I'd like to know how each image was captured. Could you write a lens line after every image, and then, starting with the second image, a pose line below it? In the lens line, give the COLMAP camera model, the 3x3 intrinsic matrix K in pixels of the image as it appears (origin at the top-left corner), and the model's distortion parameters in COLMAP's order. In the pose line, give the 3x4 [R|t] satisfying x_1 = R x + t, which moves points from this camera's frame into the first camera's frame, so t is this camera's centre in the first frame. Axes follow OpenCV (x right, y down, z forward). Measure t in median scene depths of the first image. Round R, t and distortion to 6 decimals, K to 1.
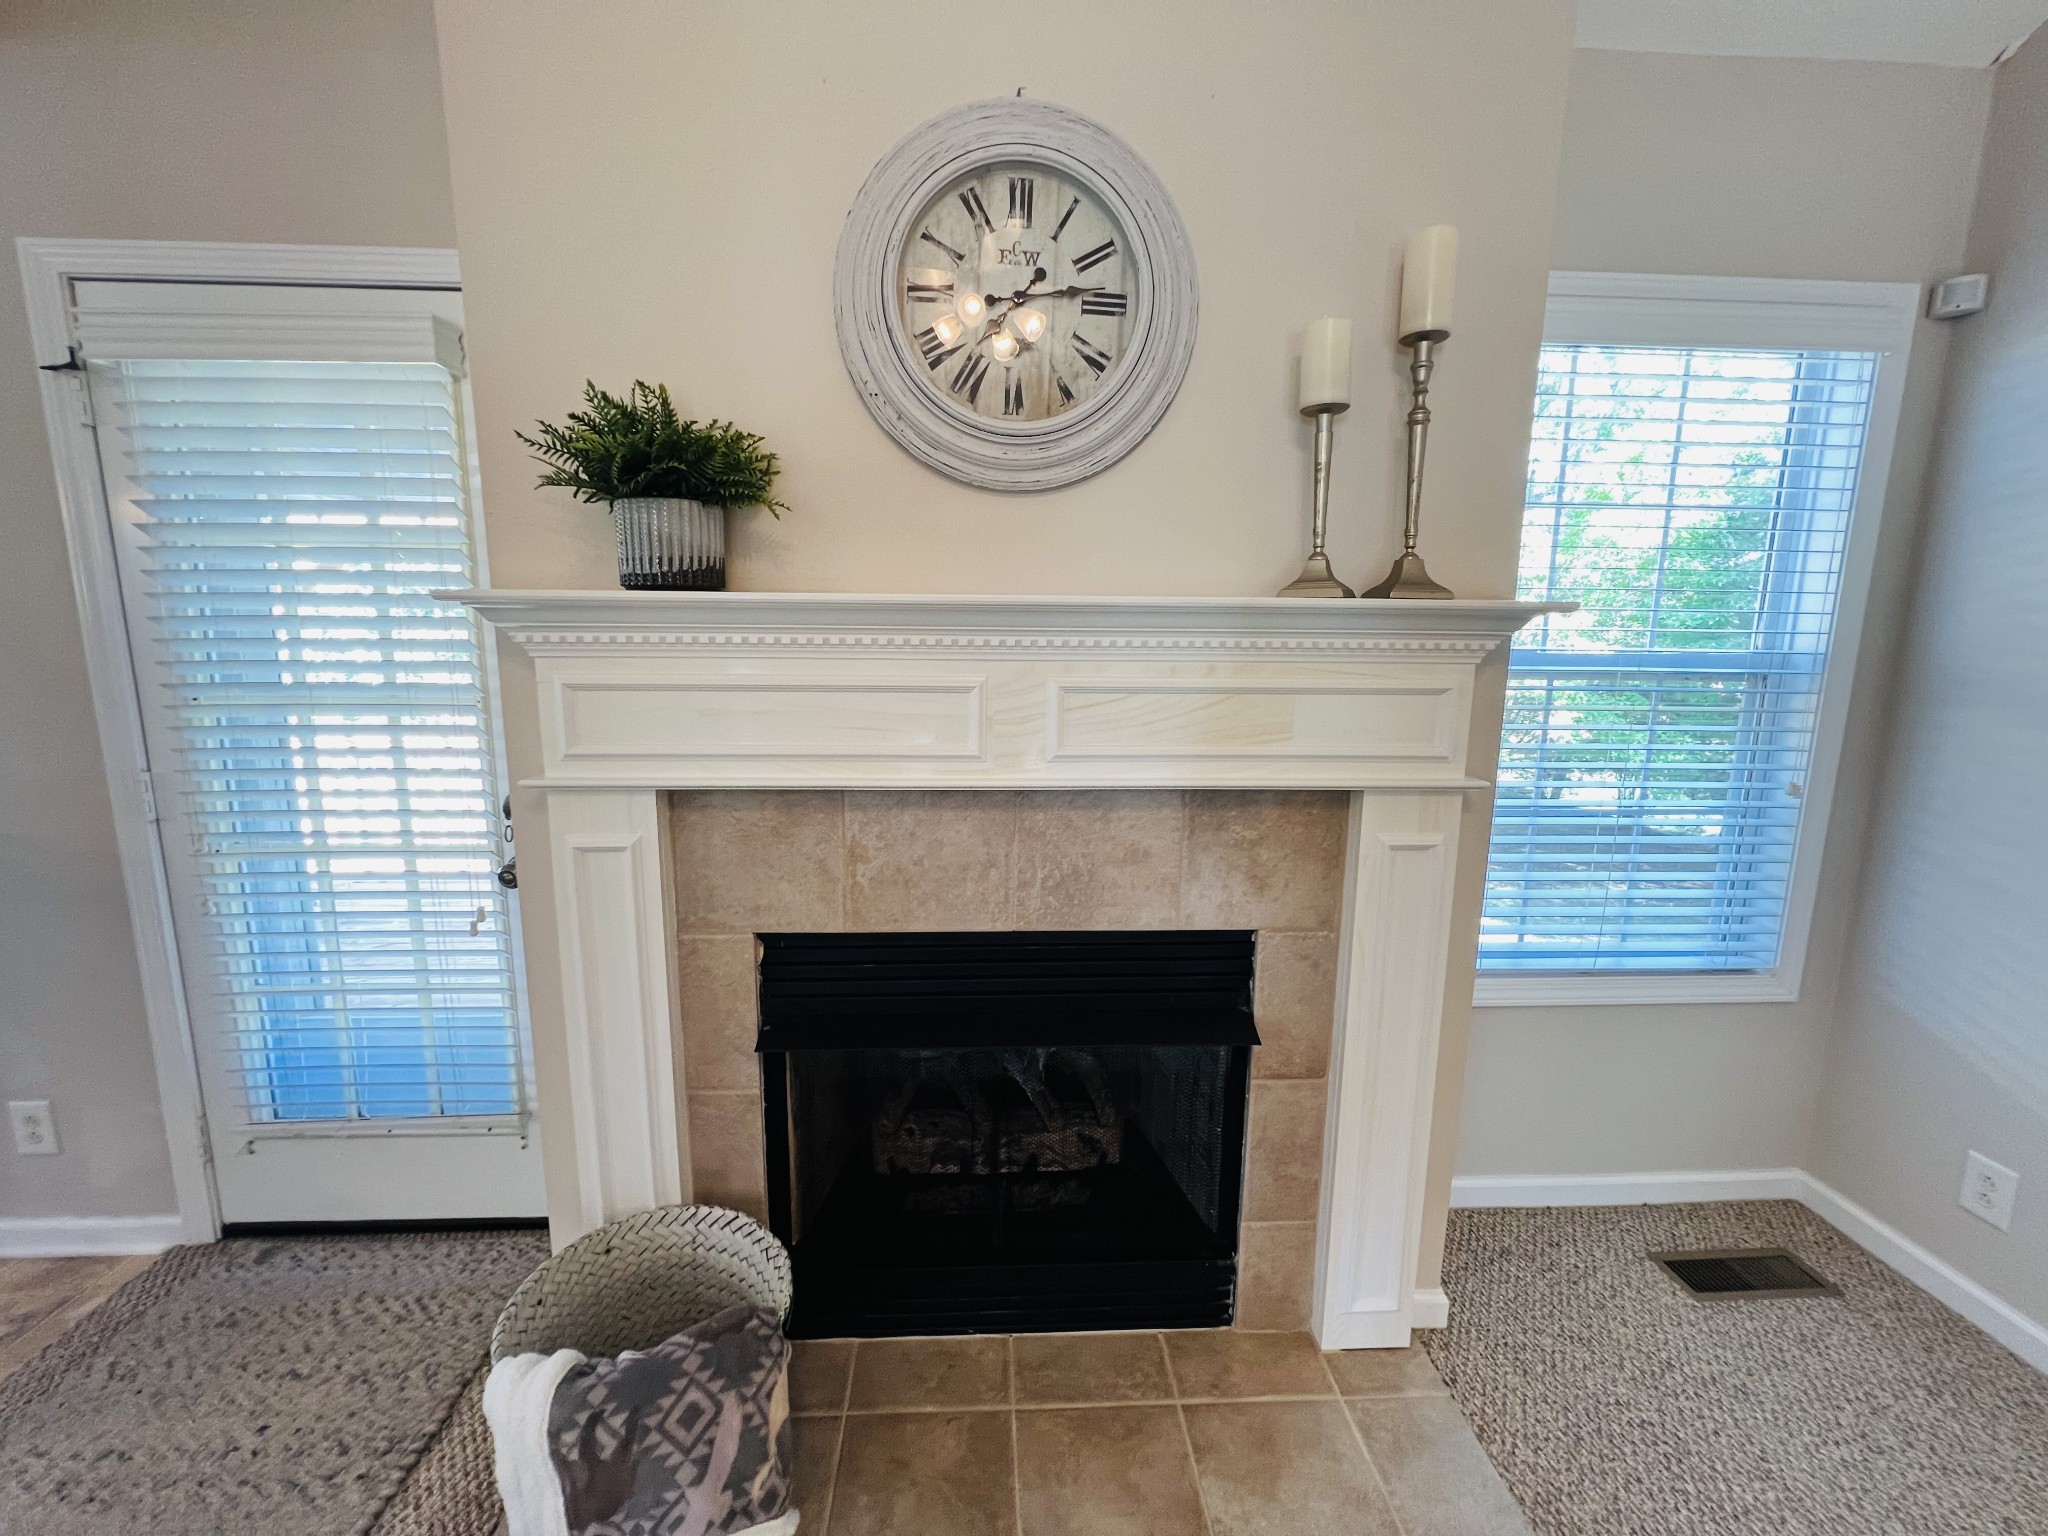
lens RADIAL K [[817.7, 0, 1016.2], [0, 817.7, 761.8], [0, 0, 1]] dist [-0.001223, 0.000118]
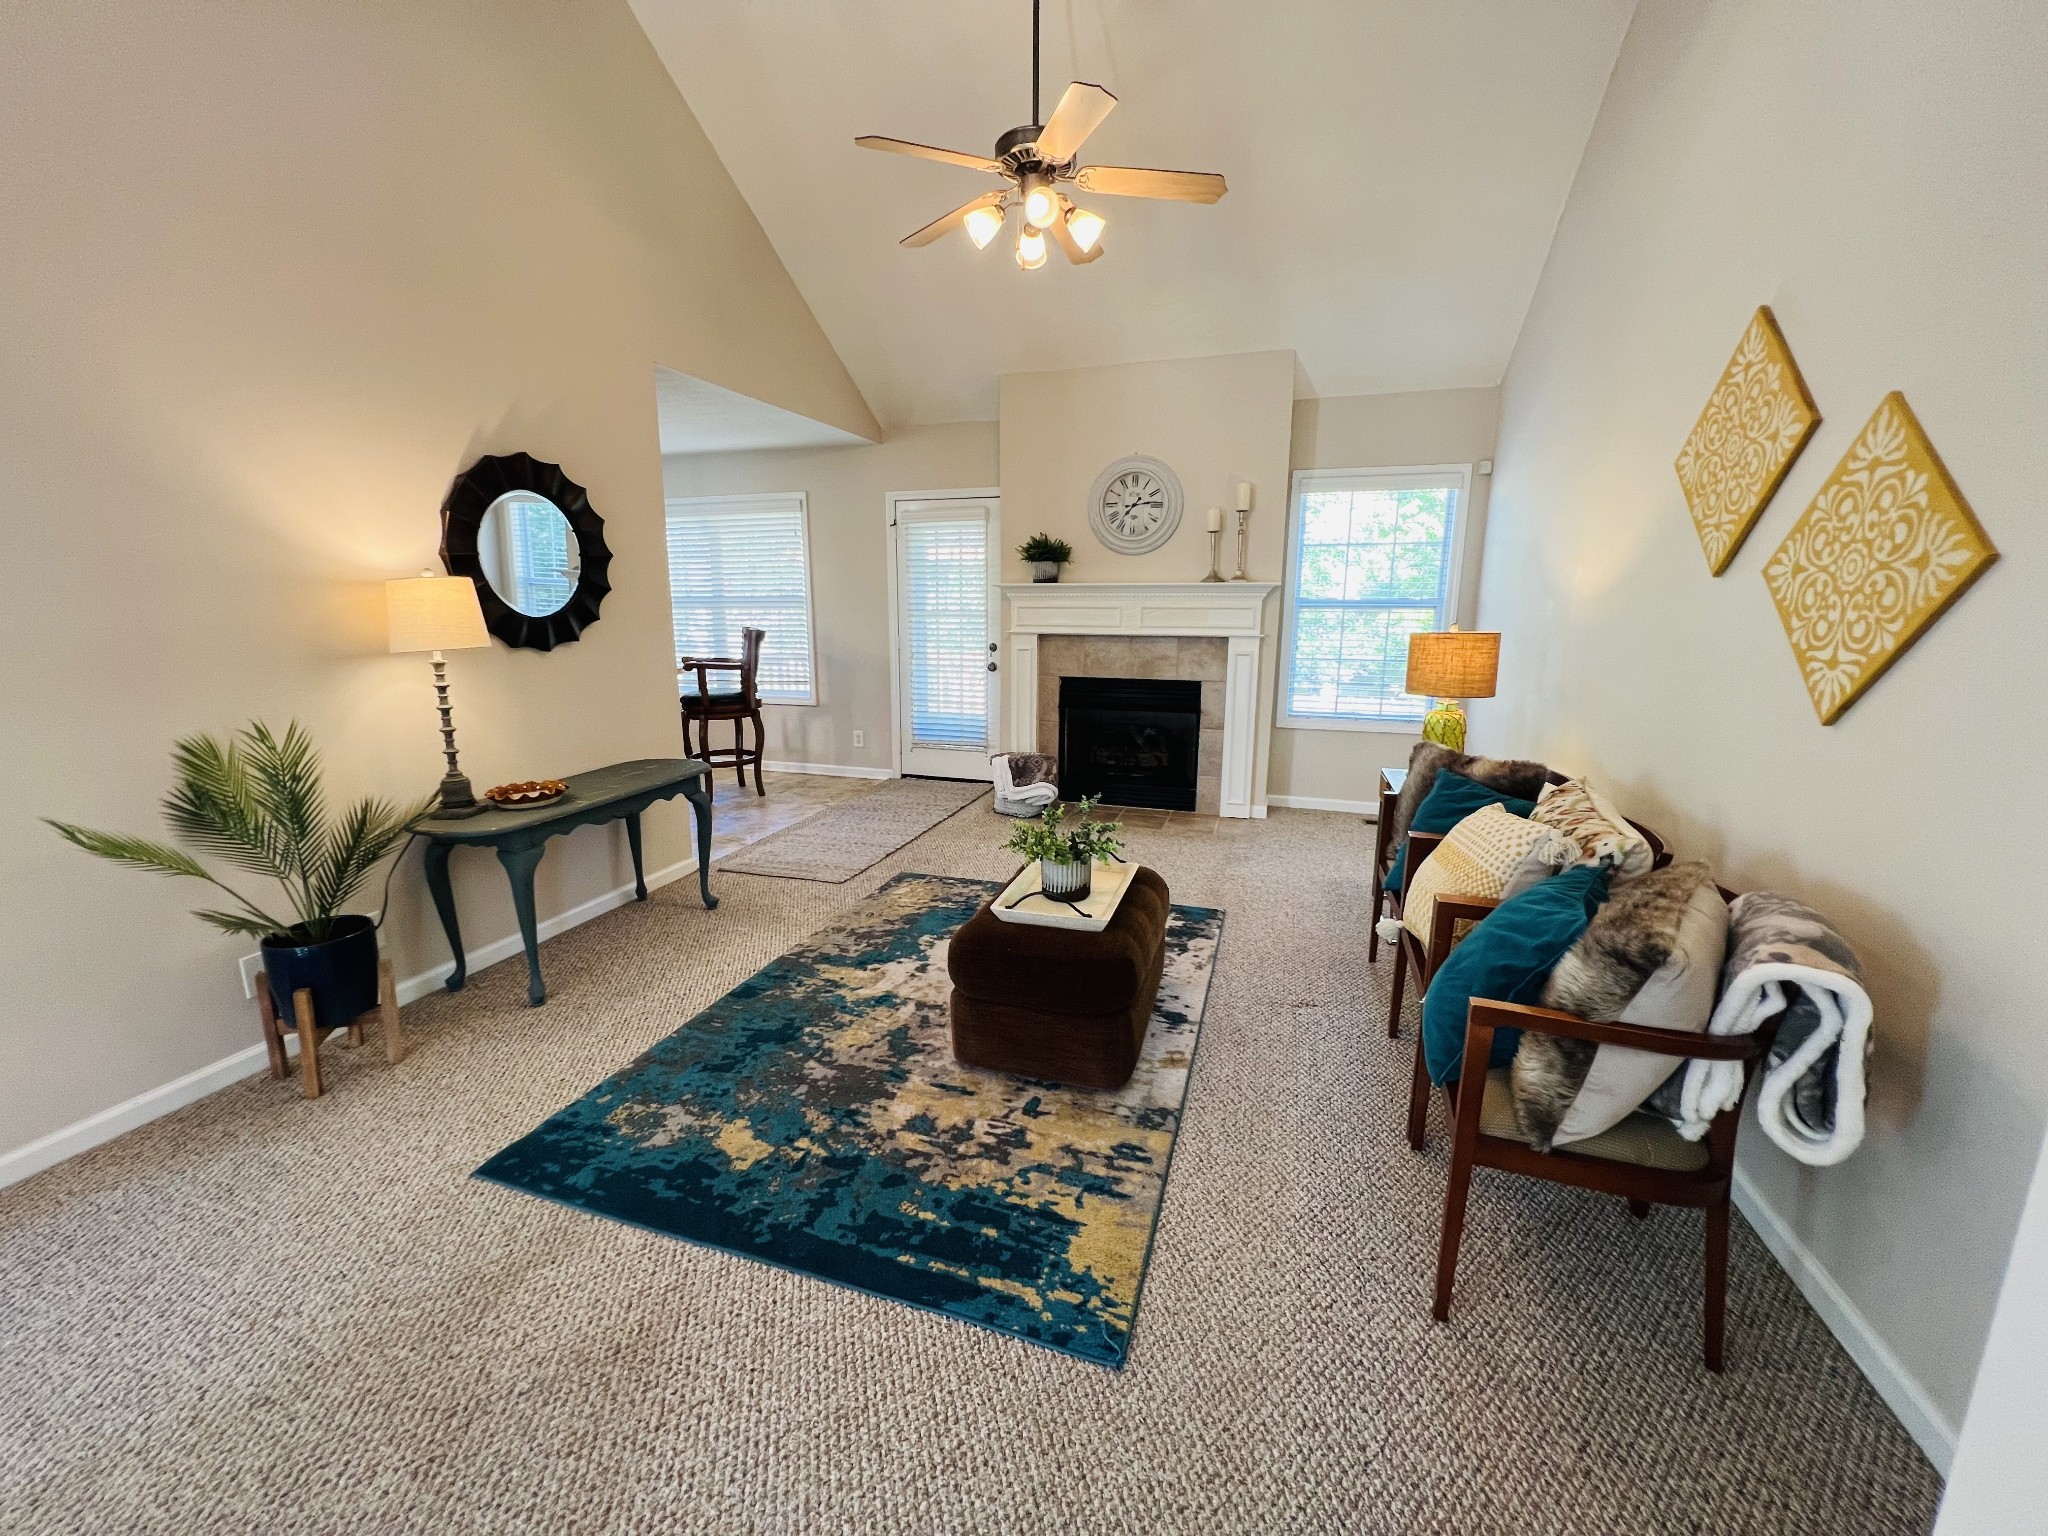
lens RADIAL K [[817.7, 0, 1016.2], [0, 817.7, 761.8], [0, 0, 1]] dist [-0.001223, 0.000118]
pose [[0.936903, 0.061910, -0.344065, 0.796453], [-0.050723, 0.997853, 0.041432, 0.458880], [0.345891, -0.021365, 0.938031, -2.556166]]
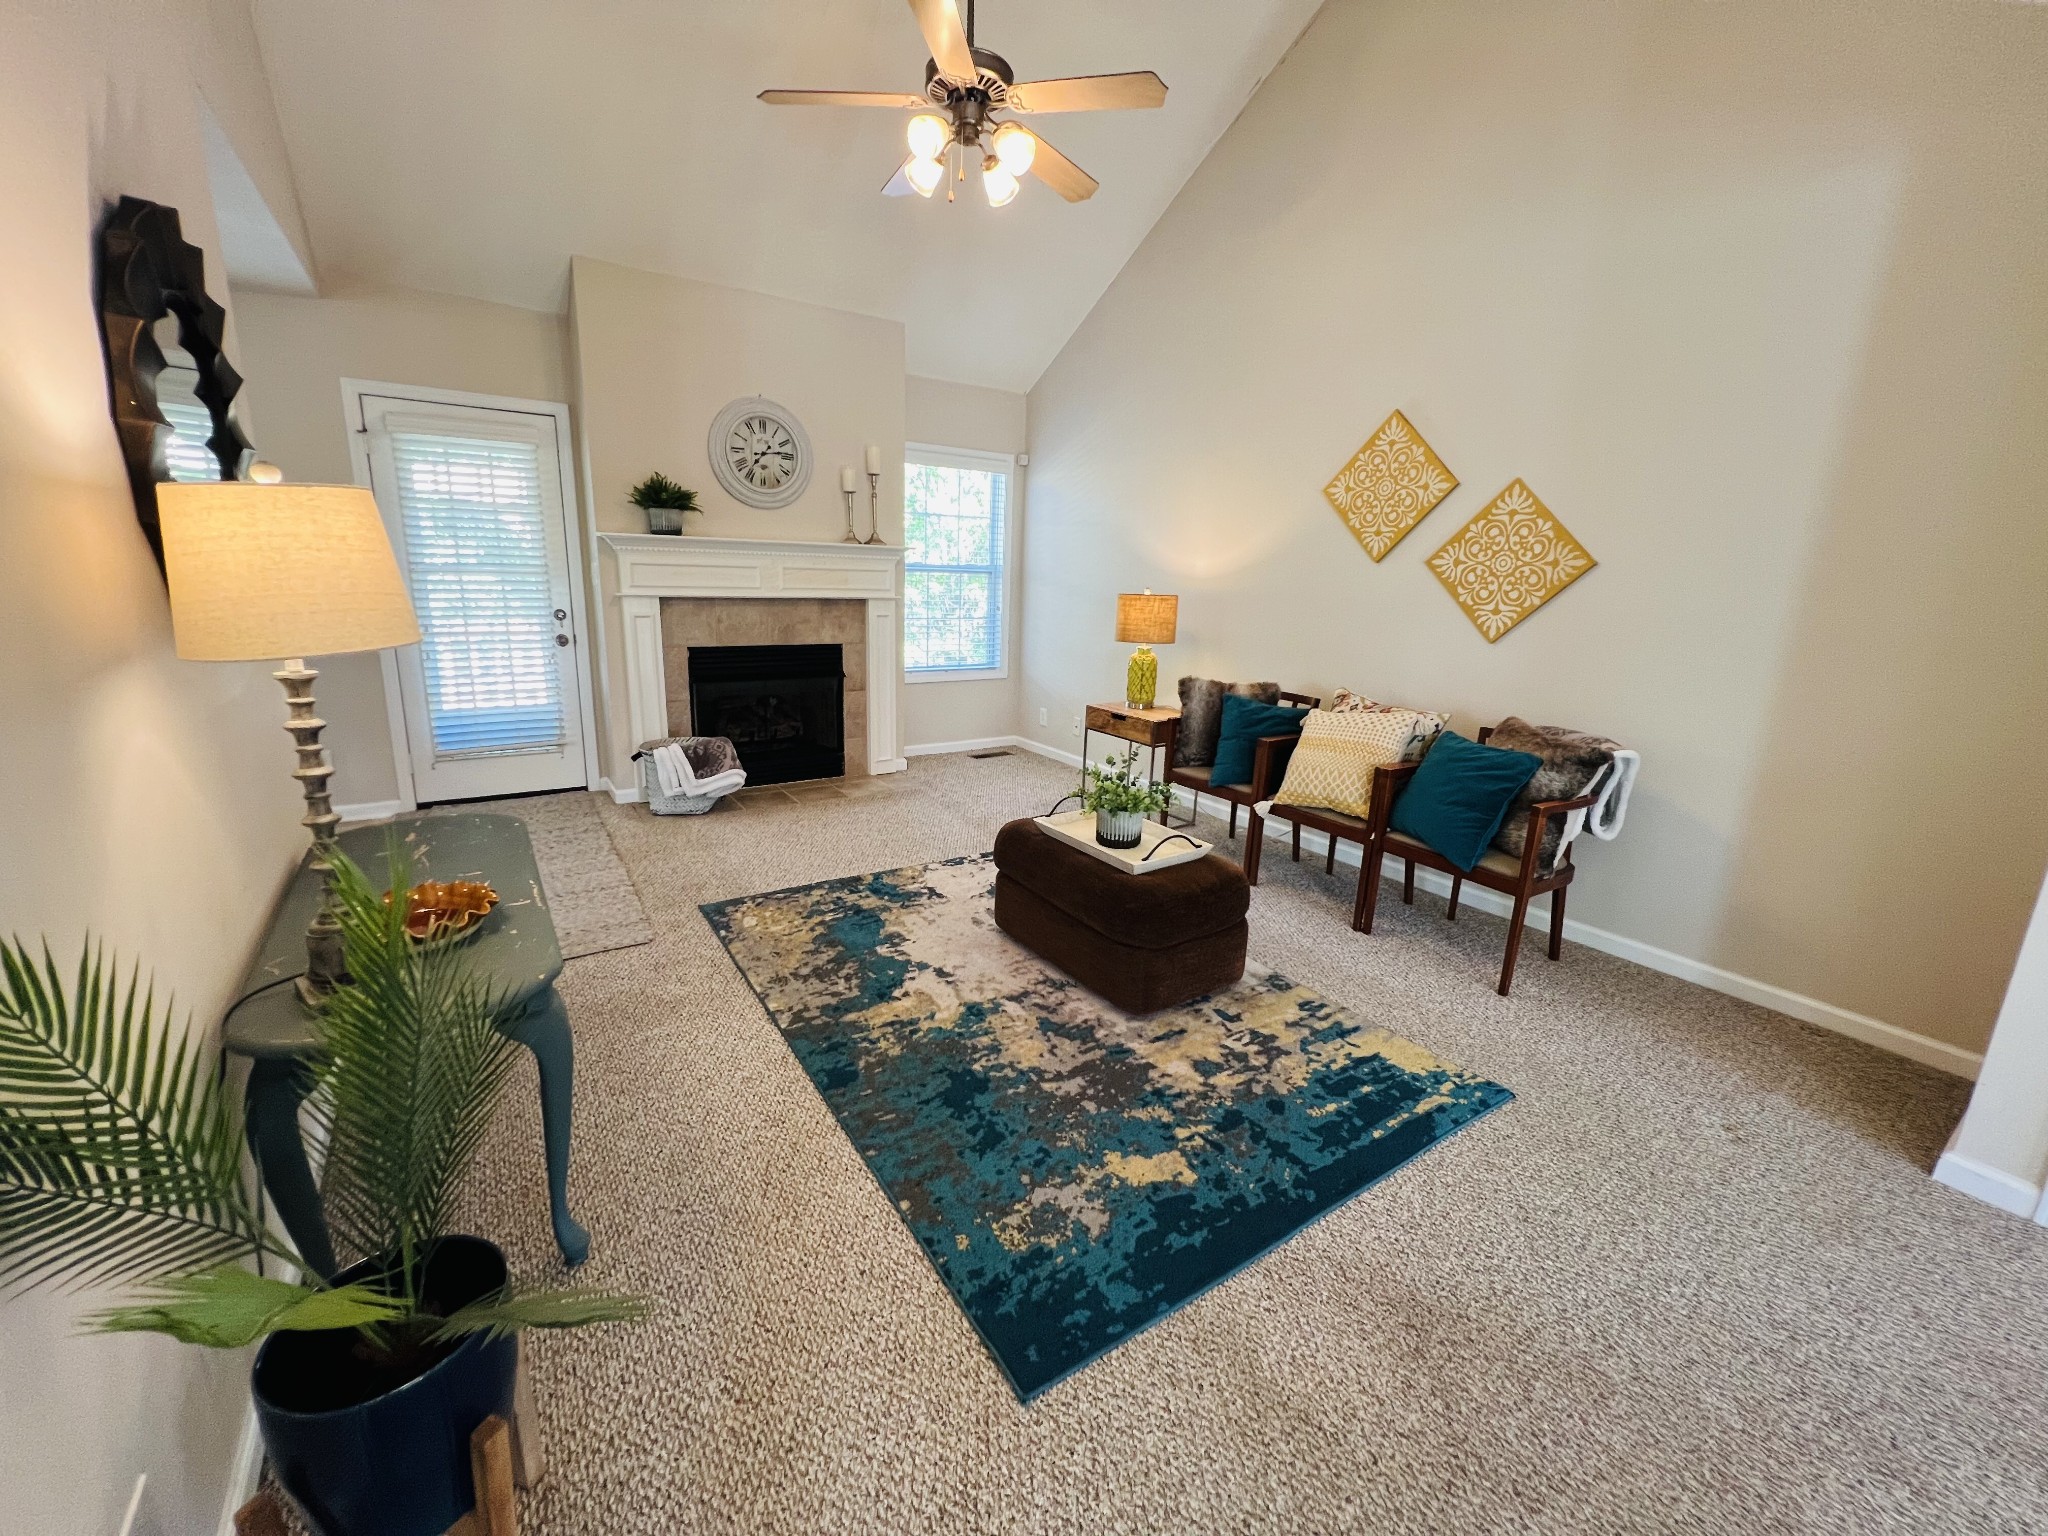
lens RADIAL K [[817.7, 0, 1016.2], [0, 817.7, 761.8], [0, 0, 1]] dist [-0.001223, 0.000118]
pose [[0.856066, -0.100624, 0.506978, -0.883716], [0.059813, 0.993563, 0.096203, 0.426786], [-0.513395, -0.052032, 0.856574, -2.369858]]
